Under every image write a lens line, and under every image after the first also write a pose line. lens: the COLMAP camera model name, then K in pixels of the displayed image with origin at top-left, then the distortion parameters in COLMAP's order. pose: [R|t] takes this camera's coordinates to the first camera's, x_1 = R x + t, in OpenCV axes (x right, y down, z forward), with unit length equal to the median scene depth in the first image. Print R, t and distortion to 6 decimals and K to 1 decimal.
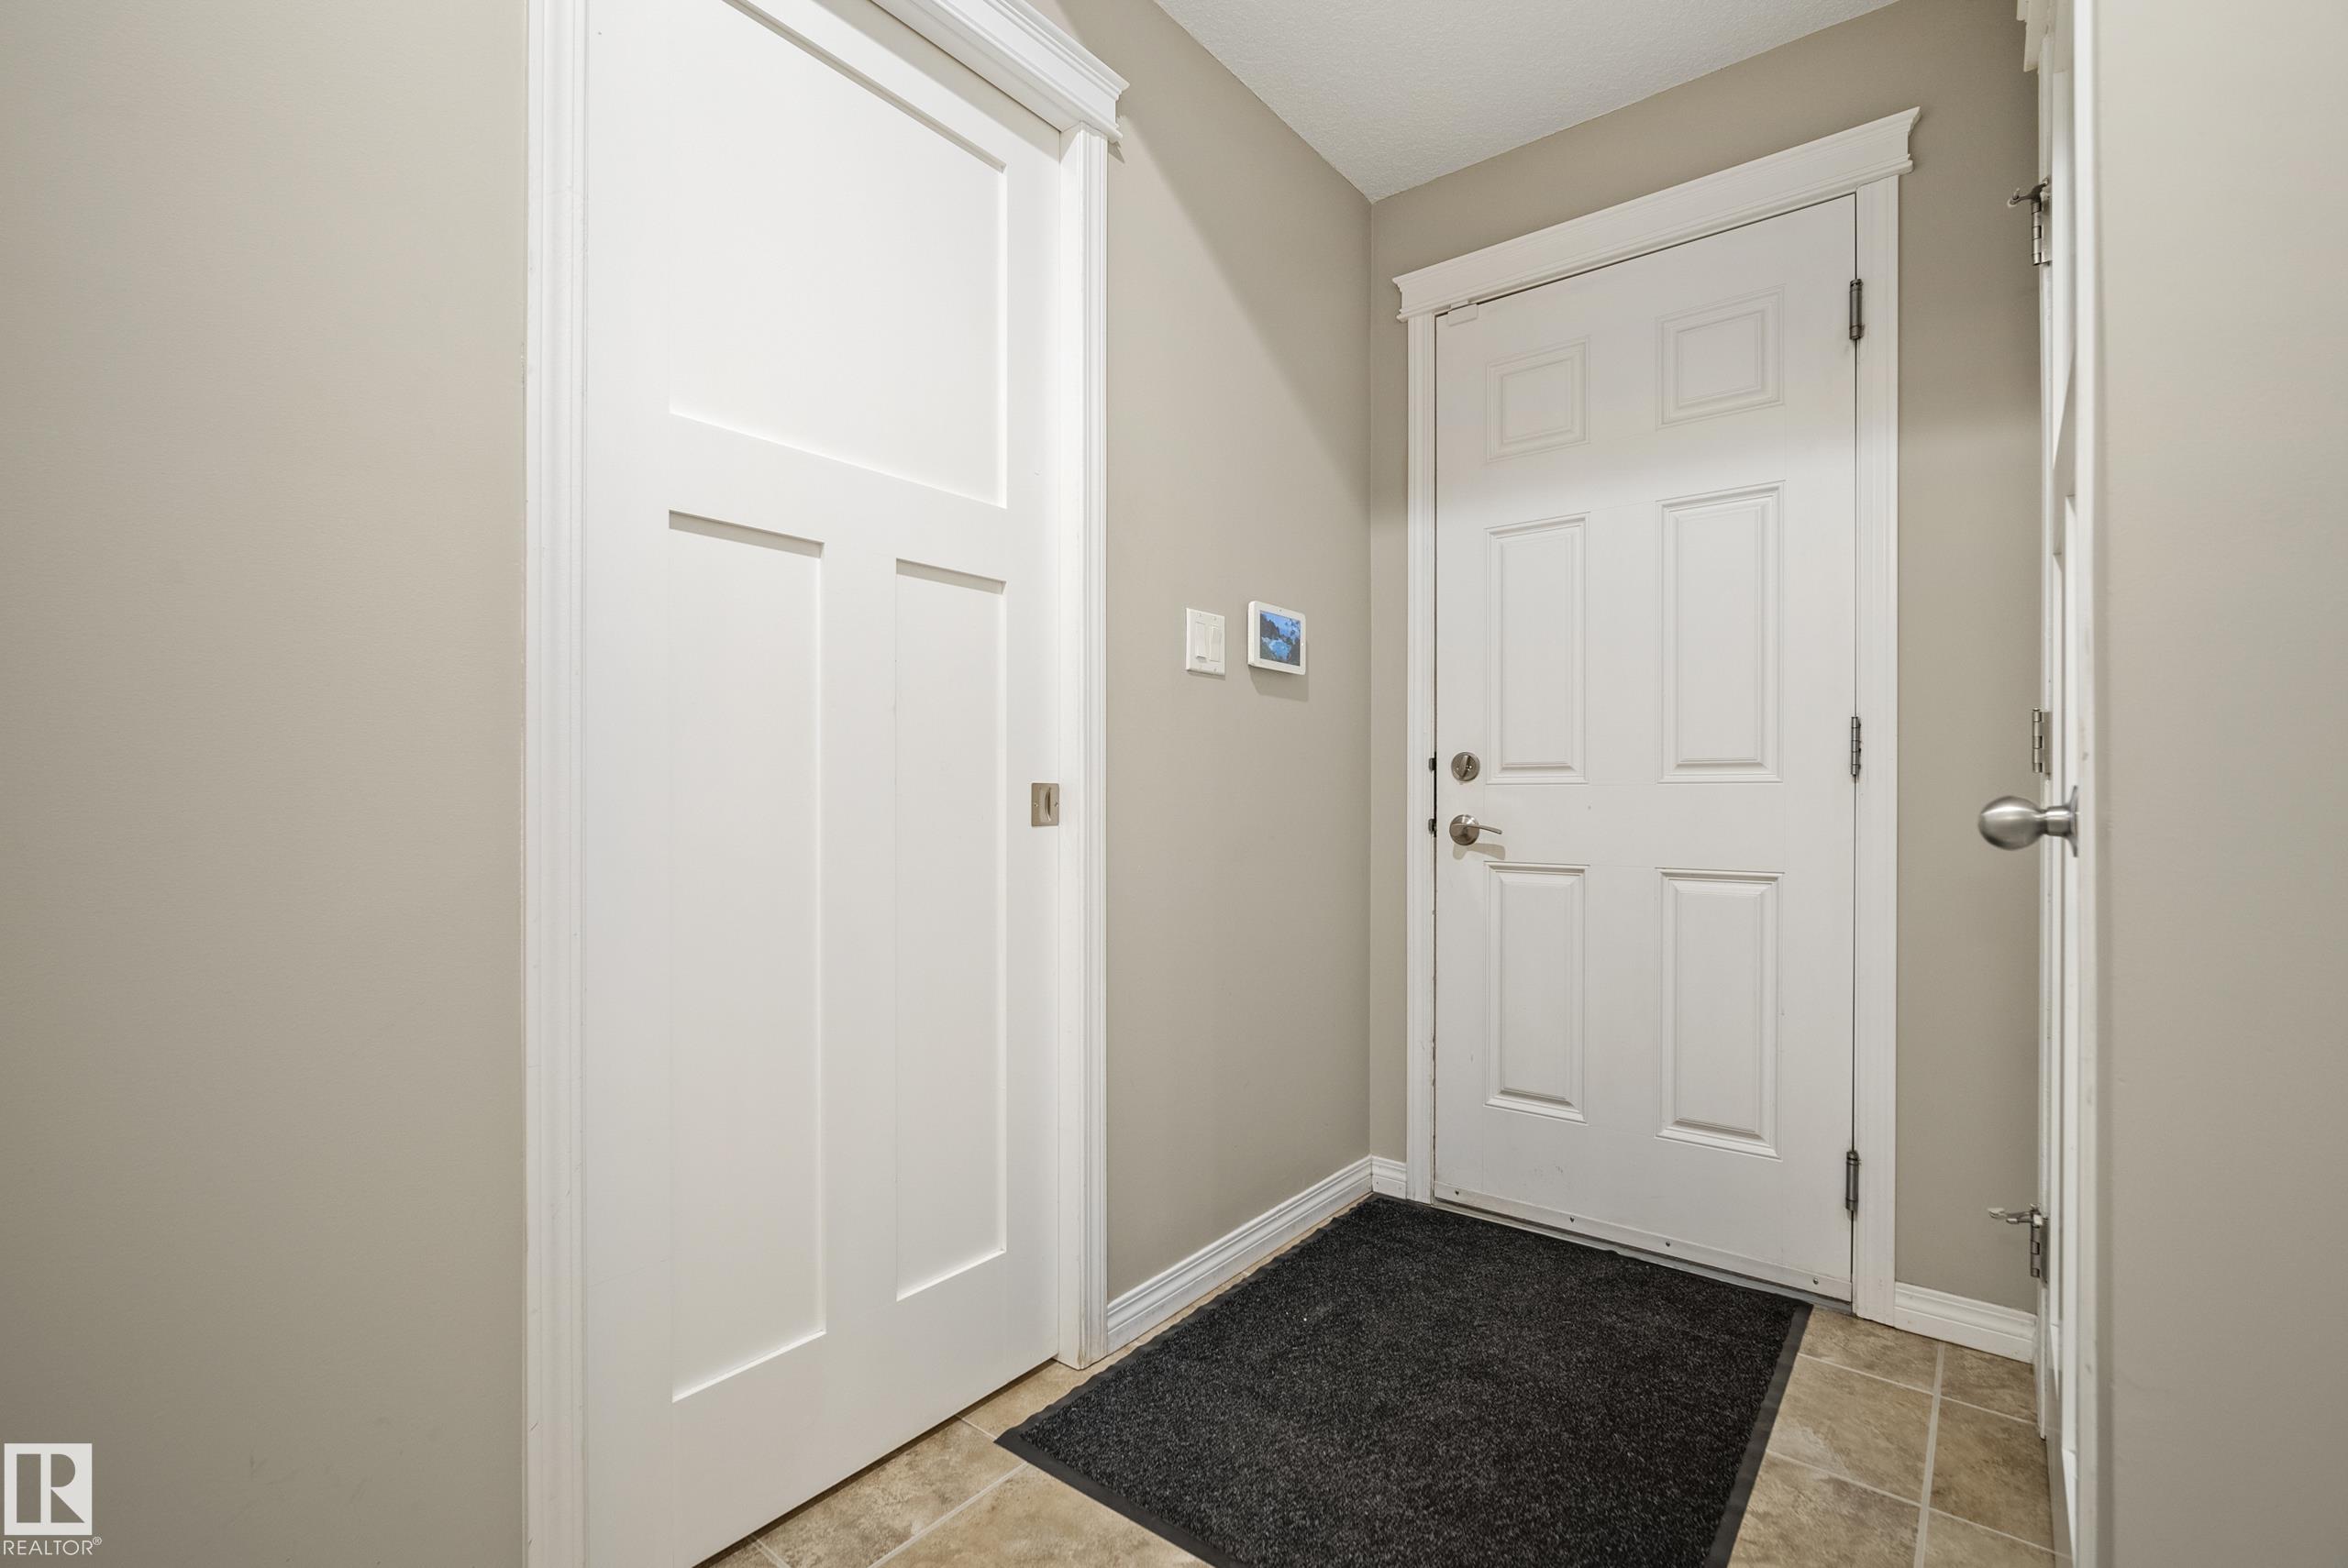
lens RADIAL K [[1051.9, 0, 1162.4], [0, 1051.9, 795.4], [0, 0, 1]] dist [-0.000754, -0.000055]
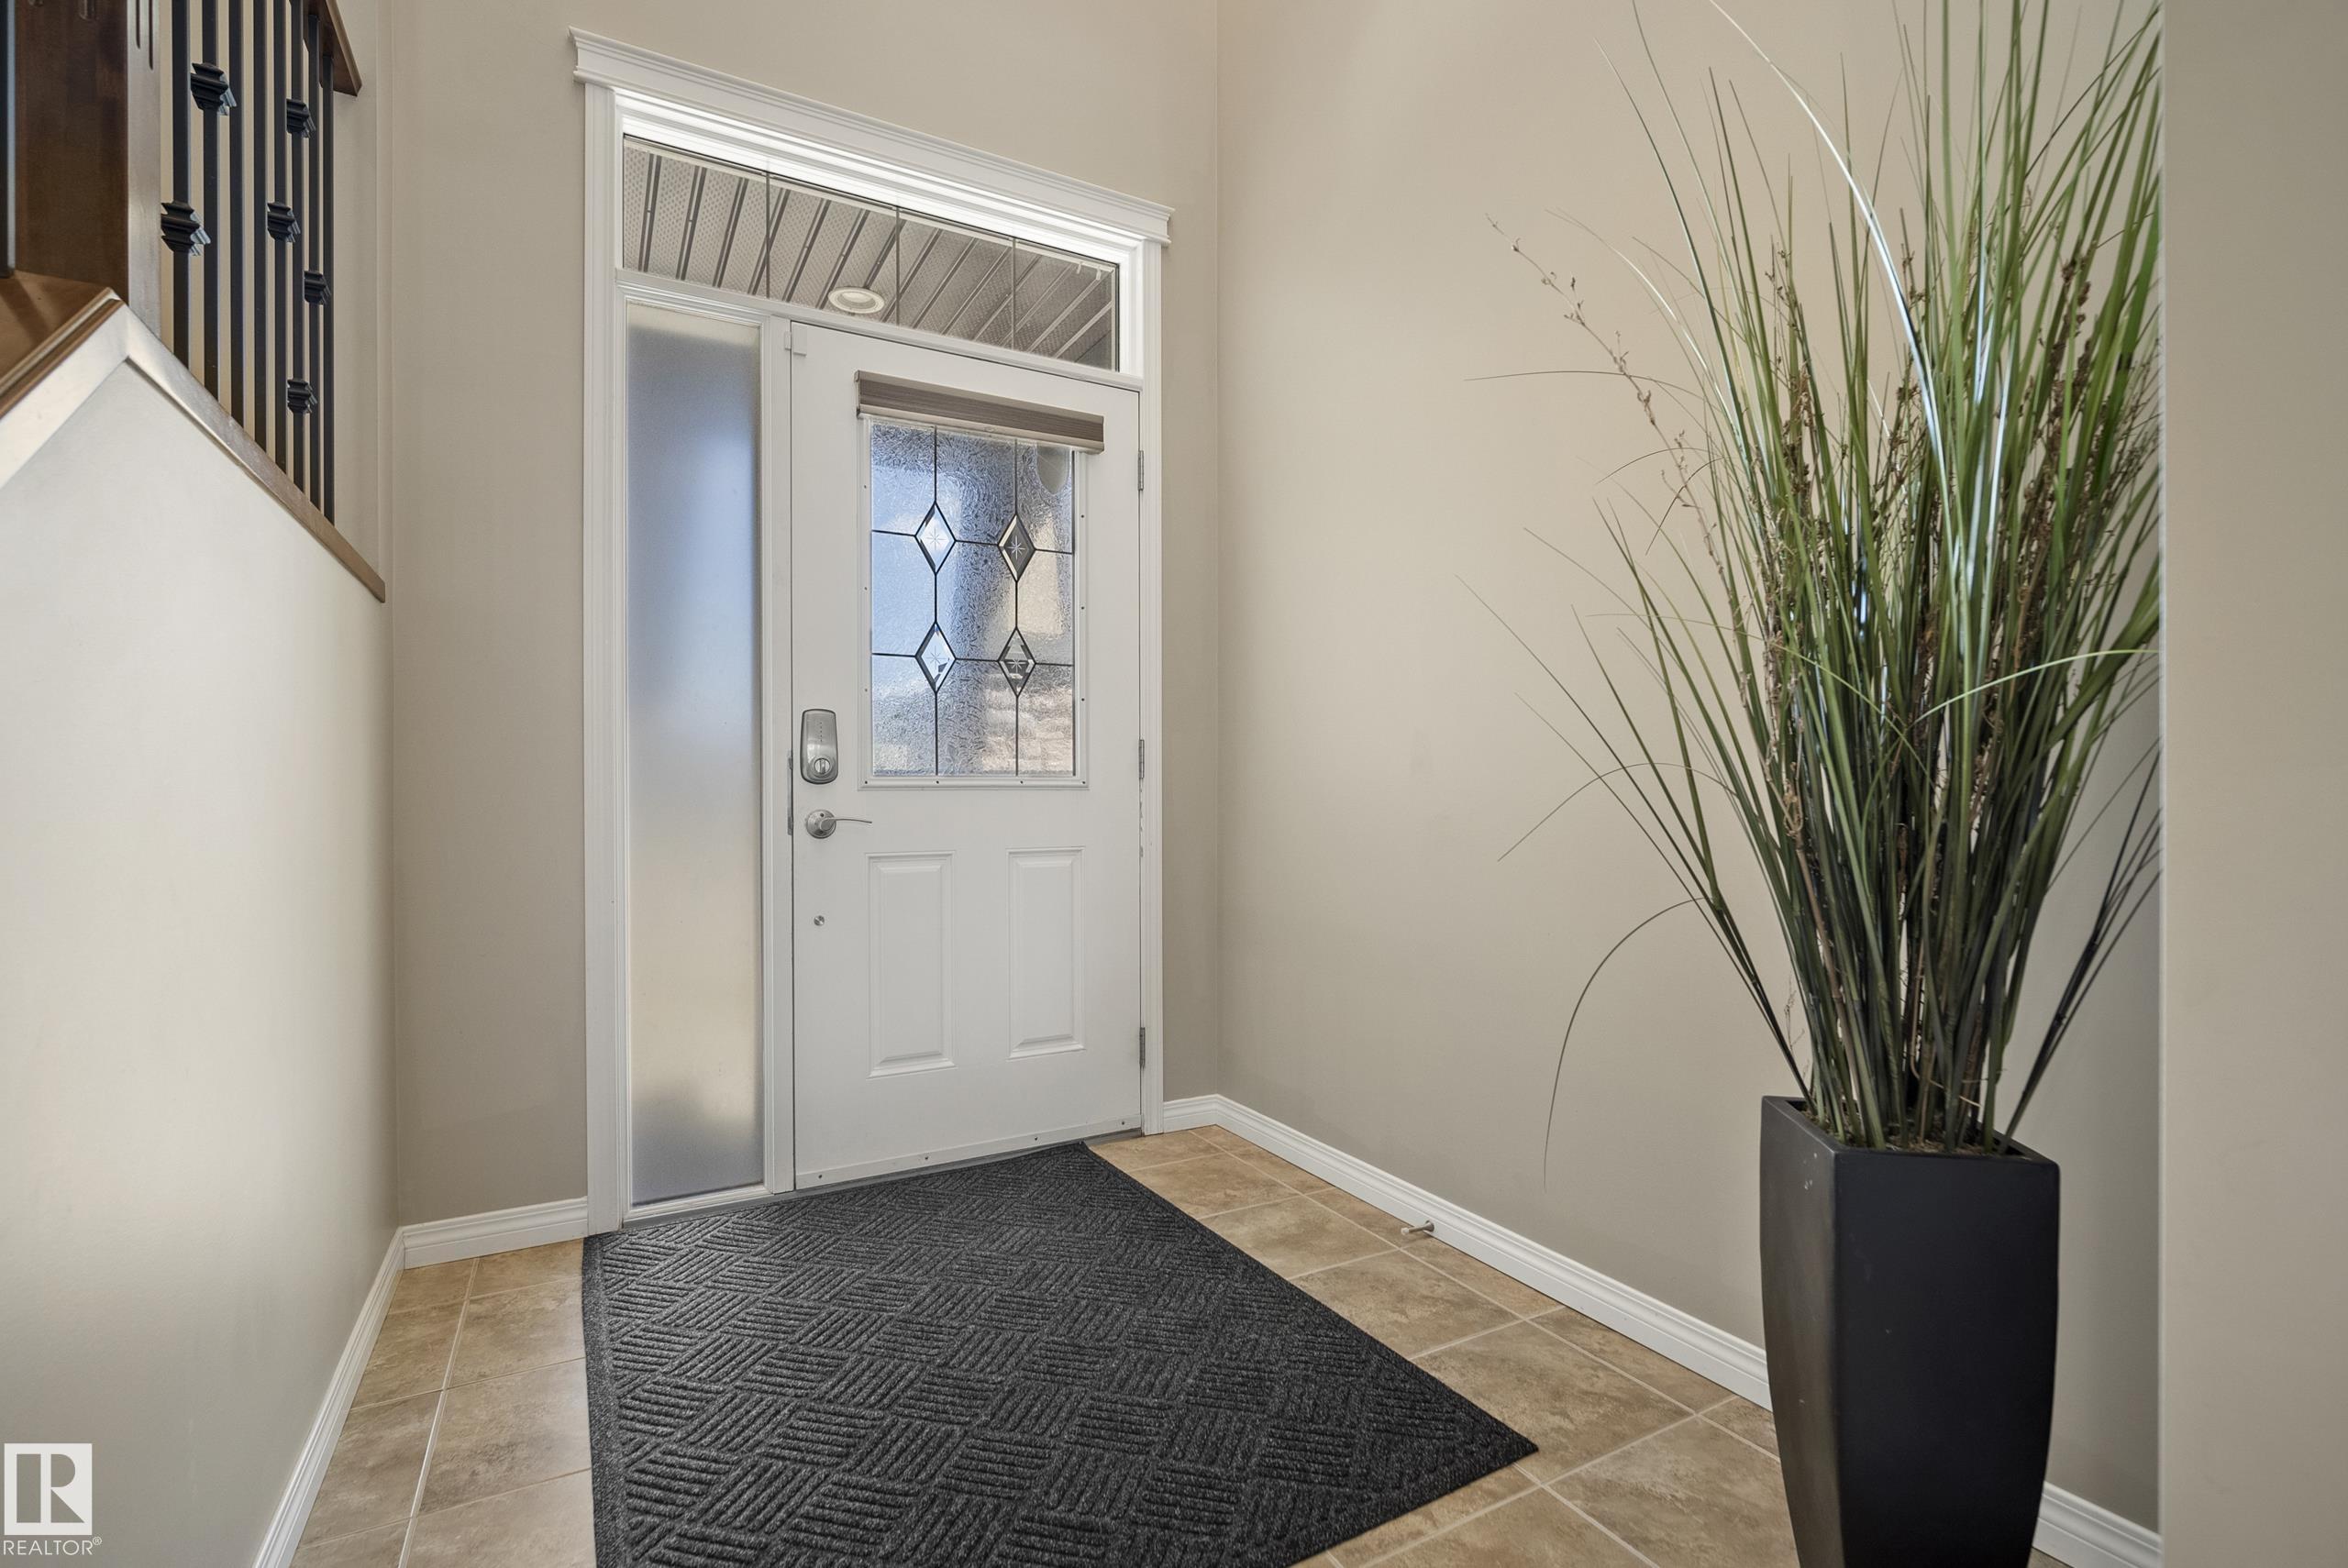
lens RADIAL K [[1051.9, 0, 1162.4], [0, 1051.9, 795.4], [0, 0, 1]] dist [-0.000754, -0.000055]
pose [[0.384348, -0.007566, 0.923157, -0.567976], [0.005376, 0.999968, 0.005958, -0.002978], [-0.923173, 0.002673, 0.384377, 0.298571]]
